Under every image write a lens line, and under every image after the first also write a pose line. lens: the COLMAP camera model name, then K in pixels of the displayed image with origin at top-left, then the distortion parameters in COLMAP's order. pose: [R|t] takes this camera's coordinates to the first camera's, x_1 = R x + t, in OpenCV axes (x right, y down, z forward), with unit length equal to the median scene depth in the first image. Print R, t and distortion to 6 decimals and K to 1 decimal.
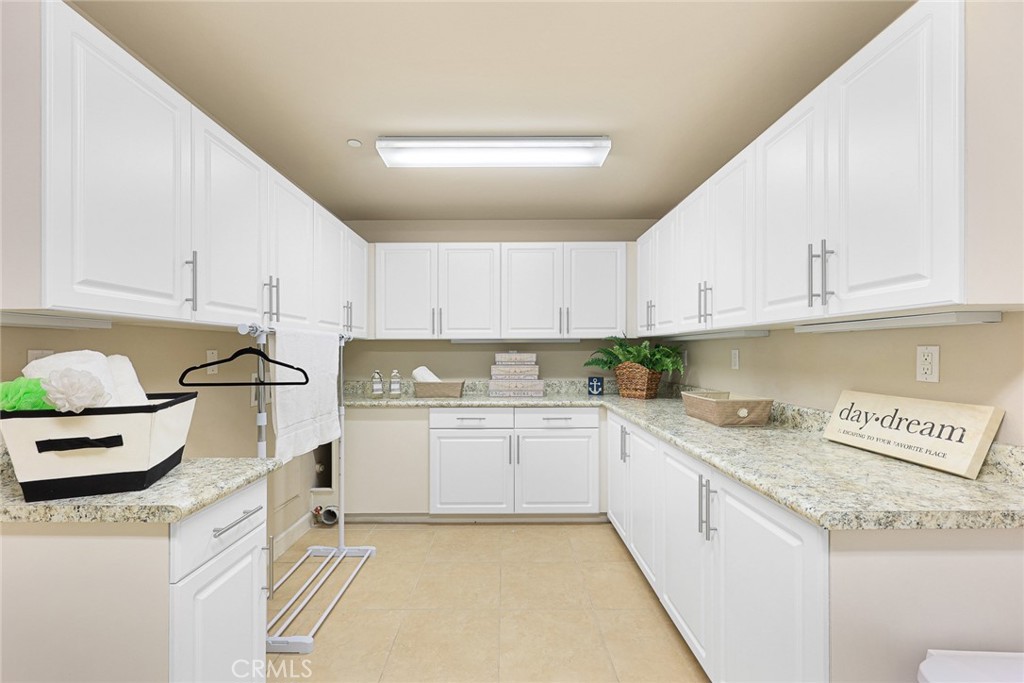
lens RADIAL K [[390.7, 0, 514.0], [0, 390.7, 339.5], [0, 0, 1]] dist [-0.001458, 0.000098]
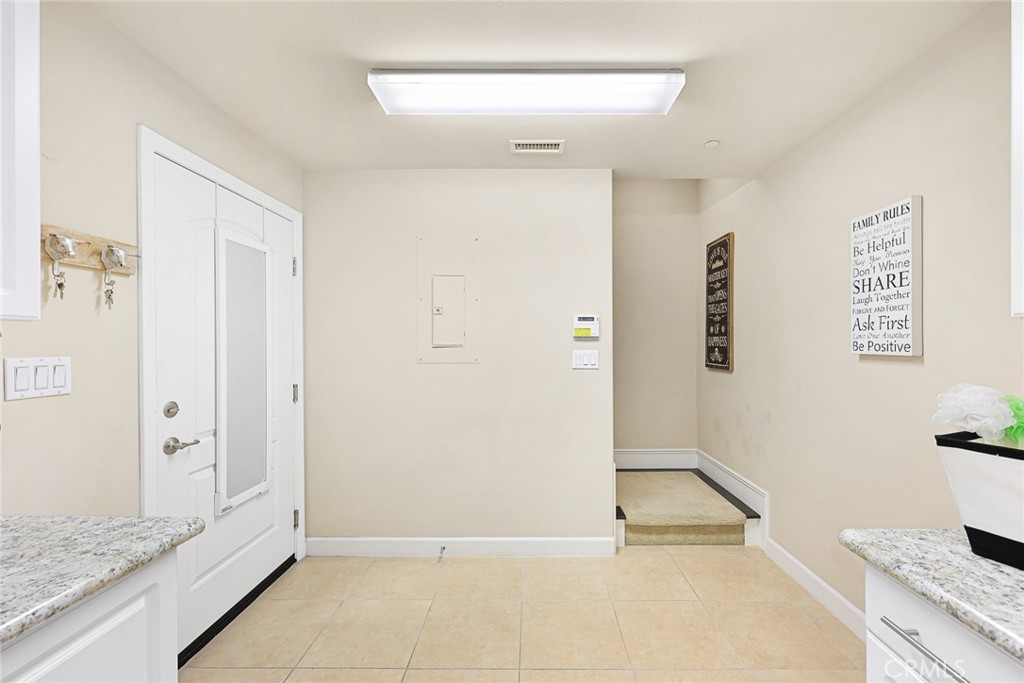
lens RADIAL K [[390.7, 0, 514.0], [0, 390.7, 339.5], [0, 0, 1]] dist [-0.001458, 0.000098]
pose [[-0.998284, 0.005275, 0.058318, -0.108944], [0.002877, 0.999150, -0.041127, 0.002784], [-0.058485, -0.040889, -0.997451, 1.765031]]
